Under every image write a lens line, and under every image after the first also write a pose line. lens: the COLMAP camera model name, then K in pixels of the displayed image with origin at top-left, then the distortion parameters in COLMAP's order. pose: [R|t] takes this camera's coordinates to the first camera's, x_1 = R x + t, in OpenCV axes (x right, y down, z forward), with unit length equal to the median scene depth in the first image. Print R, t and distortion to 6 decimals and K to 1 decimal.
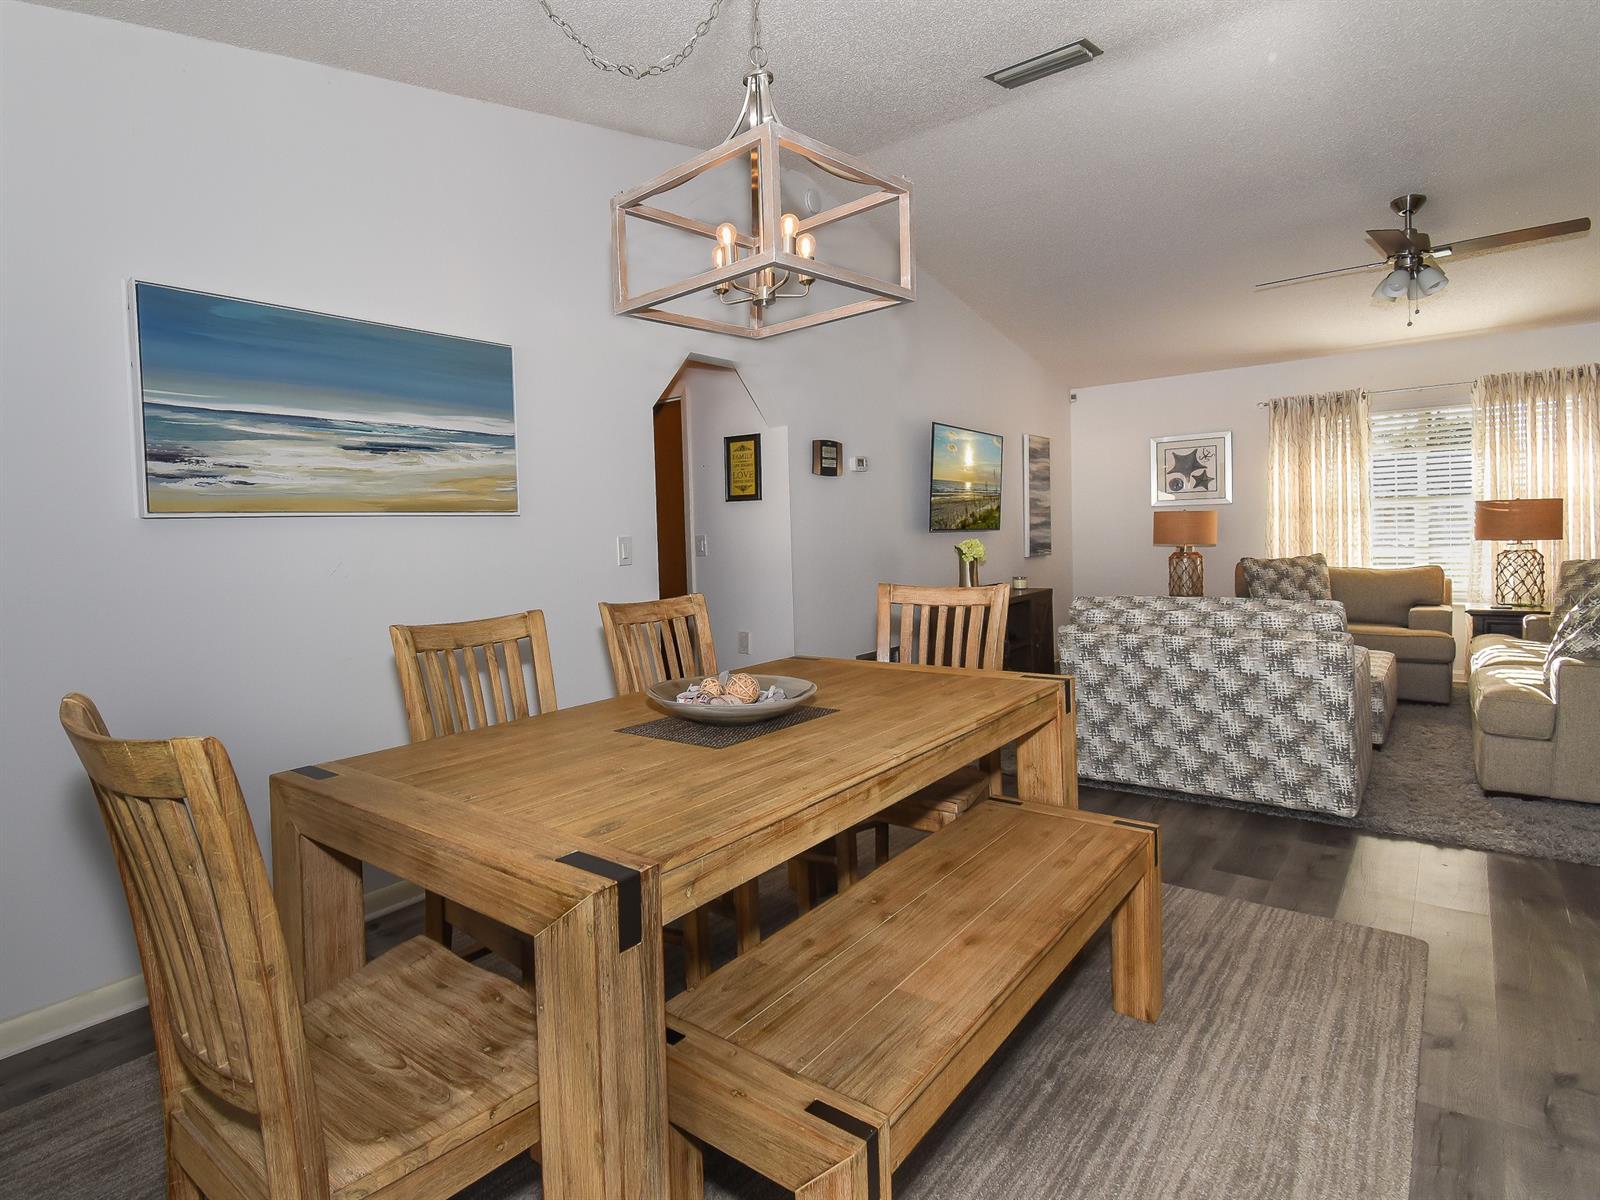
lens RADIAL K [[890.9, 0, 744.3], [0, 890.9, 571.1], [0, 0, 1]] dist [0.017175, -0.001343]
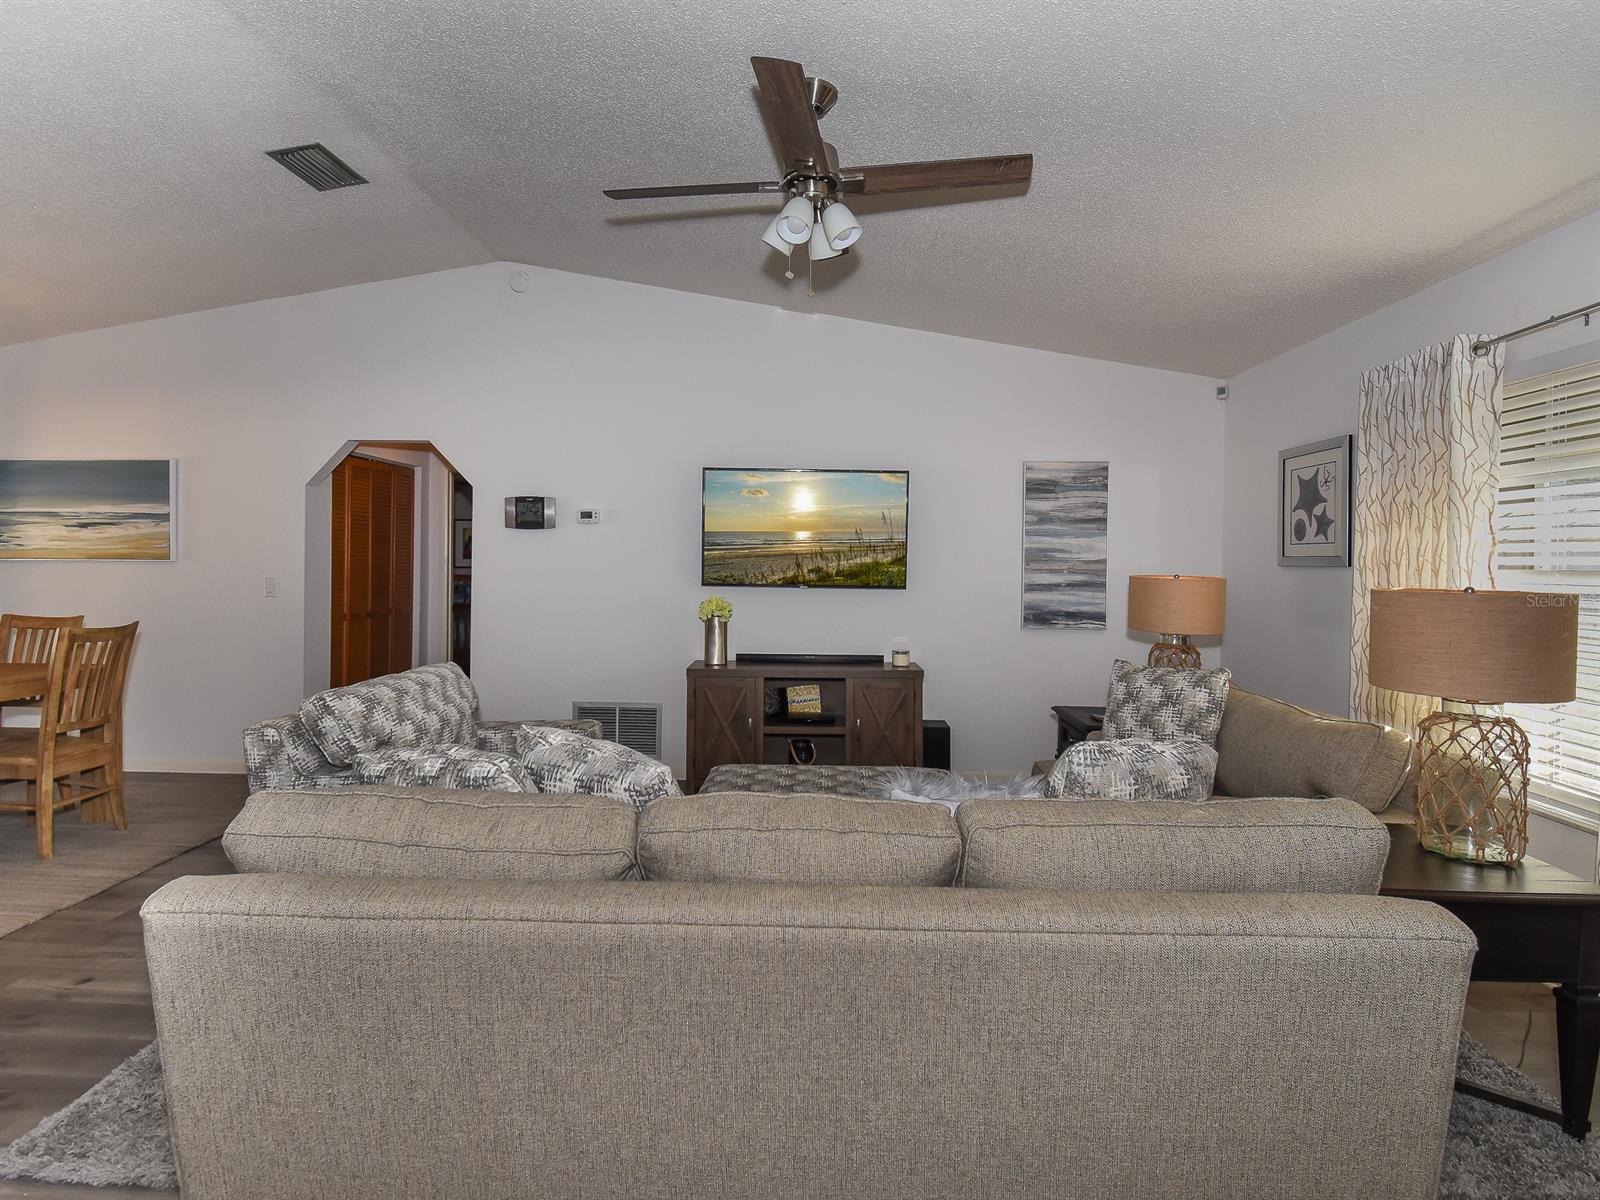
lens RADIAL K [[890.9, 0, 744.3], [0, 890.9, 571.1], [0, 0, 1]] dist [0.017175, -0.001343]
pose [[0.596857, 0.044175, -0.801130, 0.907862], [-0.061184, 0.998082, 0.009452, -0.066568], [0.800011, 0.043375, 0.598415, 0.454736]]
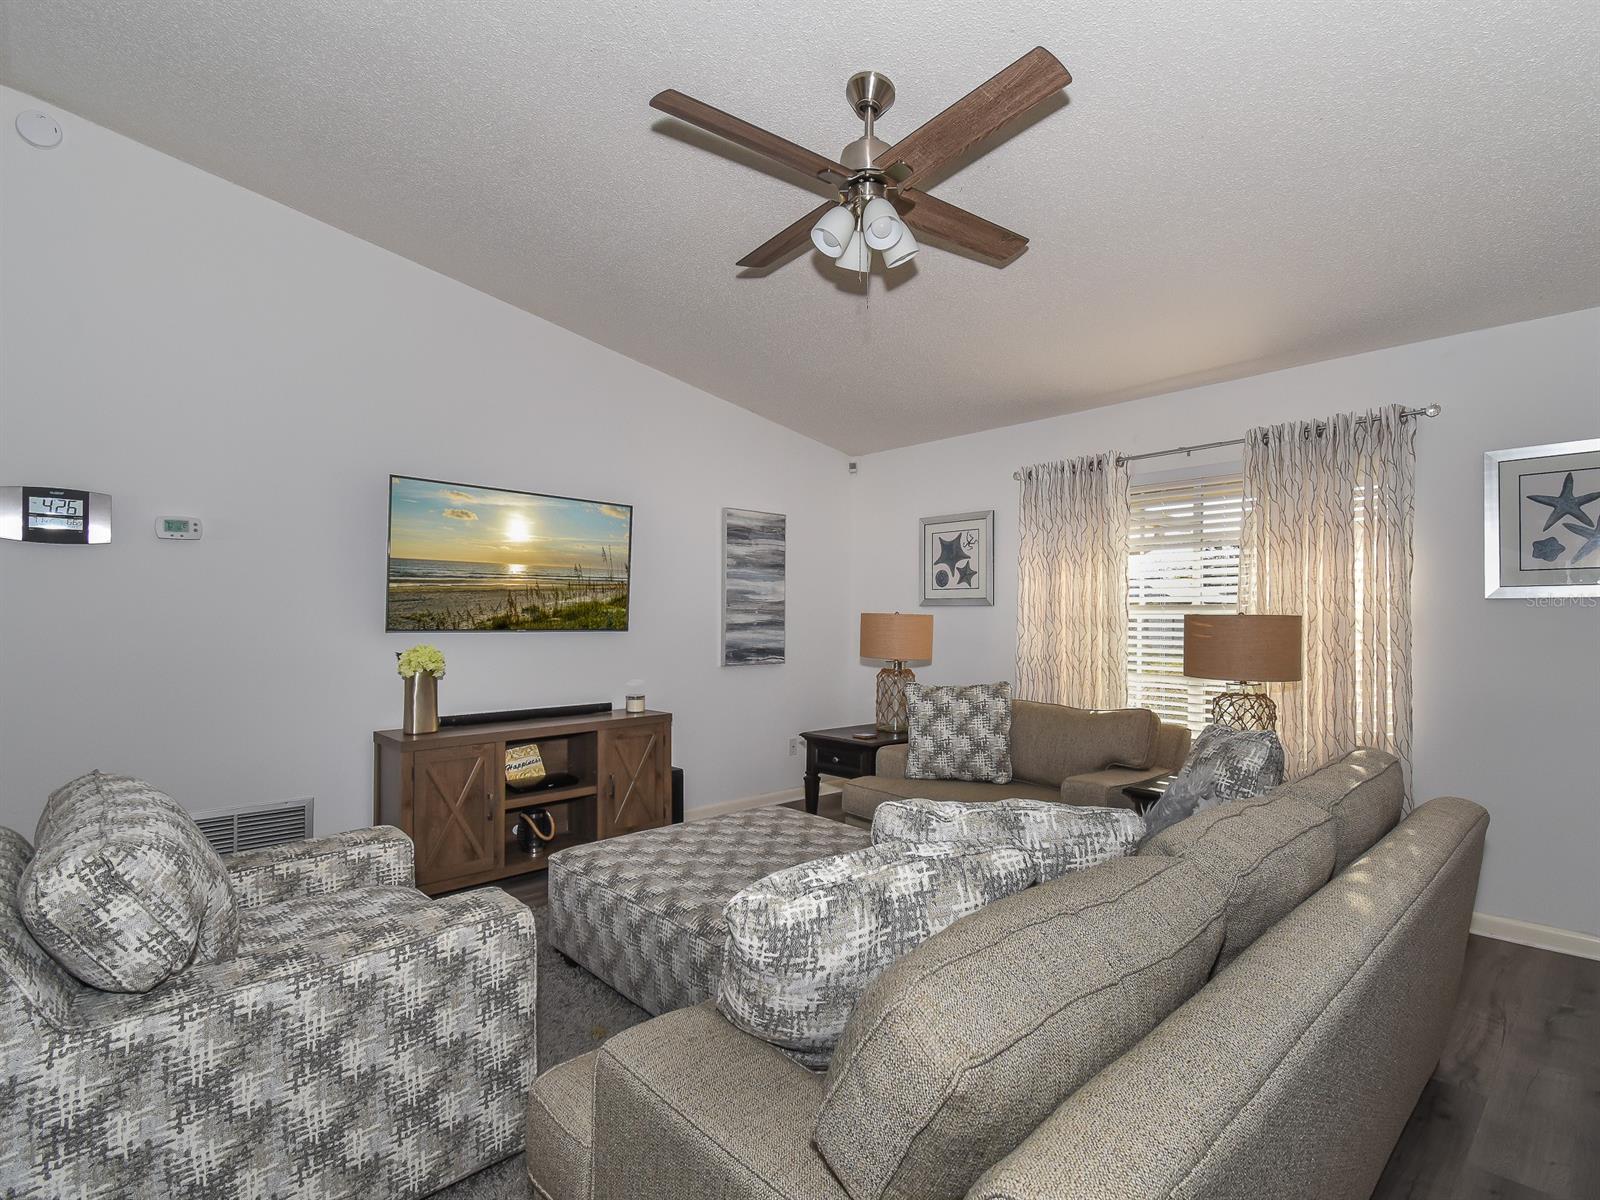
lens RADIAL K [[829.2, 0, 873.3], [0, 829.2, 607.8], [0, 0, 1]] dist [0.026817, -0.000501]
pose [[0.996032, 0.033260, -0.082544, 0.598339], [-0.037591, 0.997966, -0.051486, -0.040812], [0.080664, 0.054385, 0.995257, 0.357050]]
